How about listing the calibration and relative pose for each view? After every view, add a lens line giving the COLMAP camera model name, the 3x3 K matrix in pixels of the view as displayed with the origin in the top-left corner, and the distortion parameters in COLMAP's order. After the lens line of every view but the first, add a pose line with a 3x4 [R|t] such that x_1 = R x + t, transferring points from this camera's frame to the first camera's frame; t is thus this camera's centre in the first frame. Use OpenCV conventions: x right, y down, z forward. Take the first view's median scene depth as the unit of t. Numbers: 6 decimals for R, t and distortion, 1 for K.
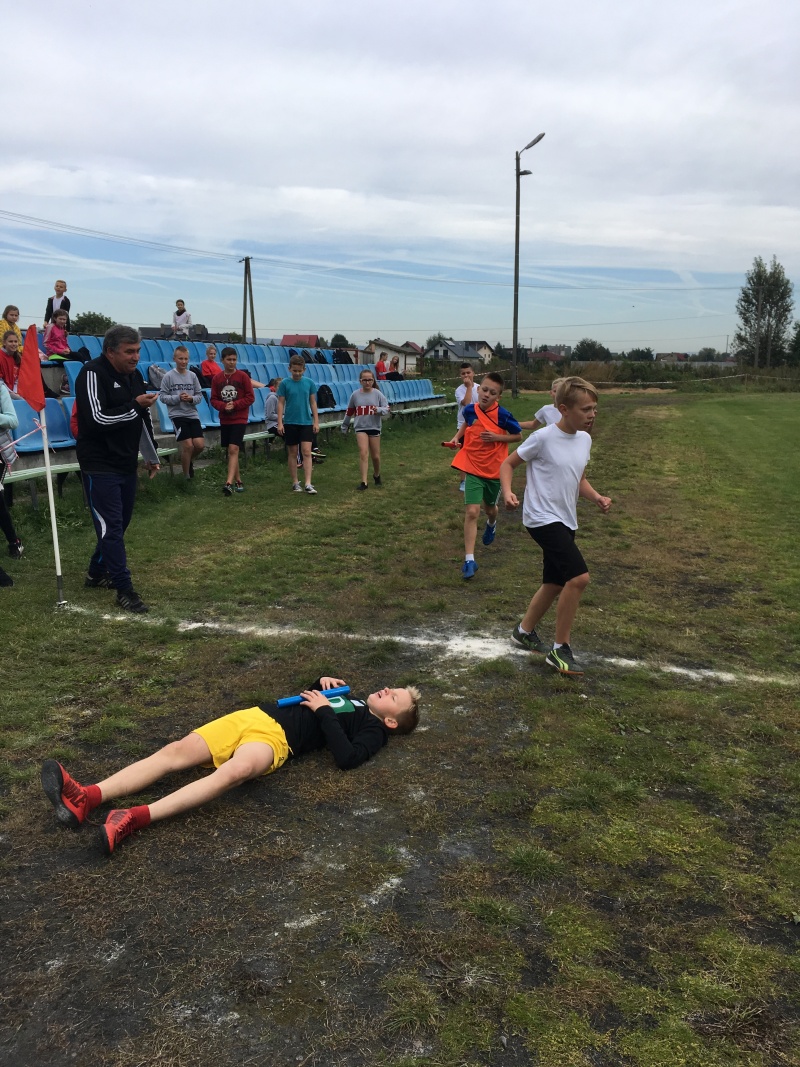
lens RADIAL K [[912.7, 0, 407.7], [0, 912.7, 539.8], [0, 0, 1]] dist [0.058638, -0.023286]
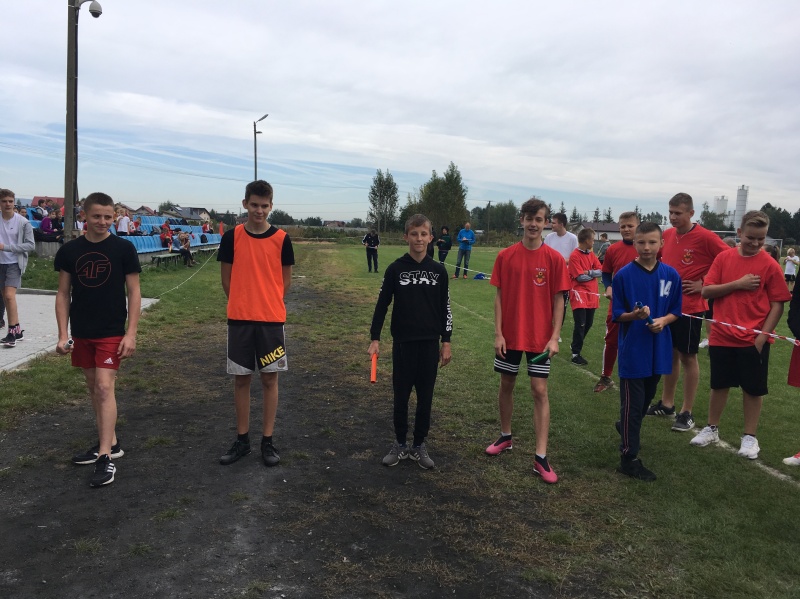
lens RADIAL K [[729.2, 0, 395.9], [0, 729.2, 301.6], [0, 0, 1]] dist [0.072677, -0.037010]
pose [[0.936110, -0.011587, 0.351515, -0.569939], [0.041654, 0.996075, -0.078095, 0.373016], [-0.349231, 0.087748, 0.932919, -2.008729]]
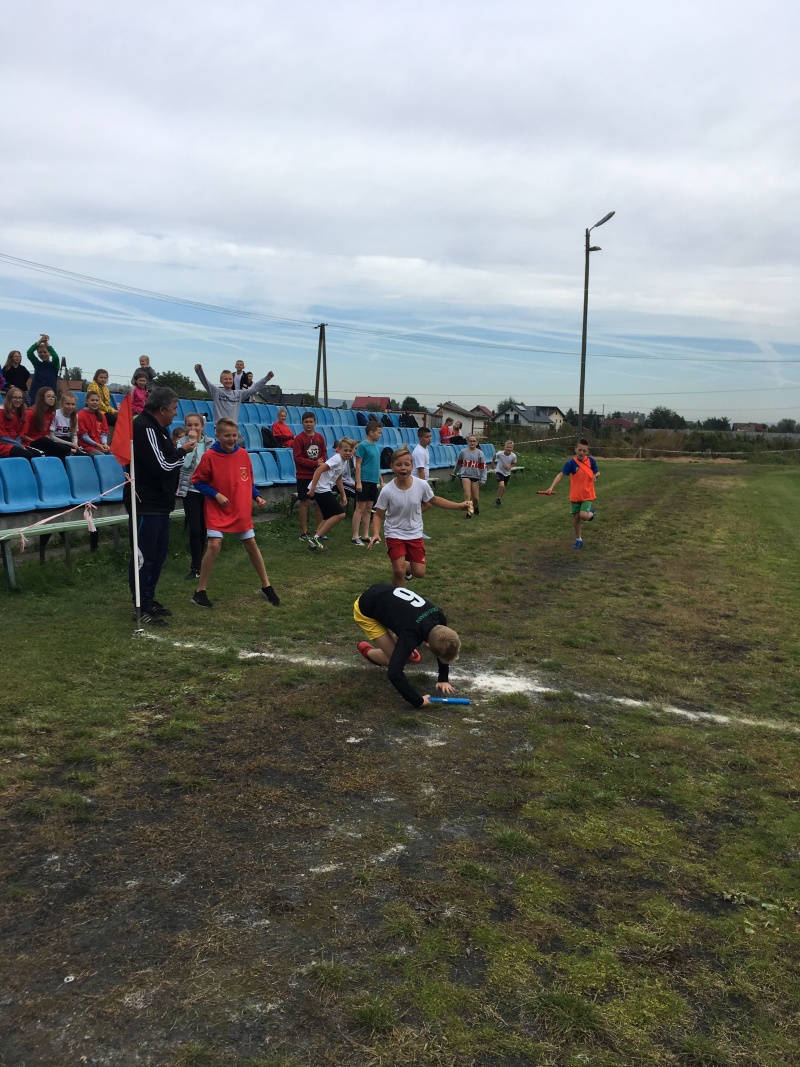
lens RADIAL K [[933.1, 0, 440.9], [0, 933.1, 498.6], [0, 0, 1]] dist [0.167120, -0.017893]
pose [[0.998785, 0.030251, -0.038891, 0.021474], [-0.034429, 0.993147, -0.111688, 0.012059], [0.035245, 0.112891, 0.992982, -0.094399]]
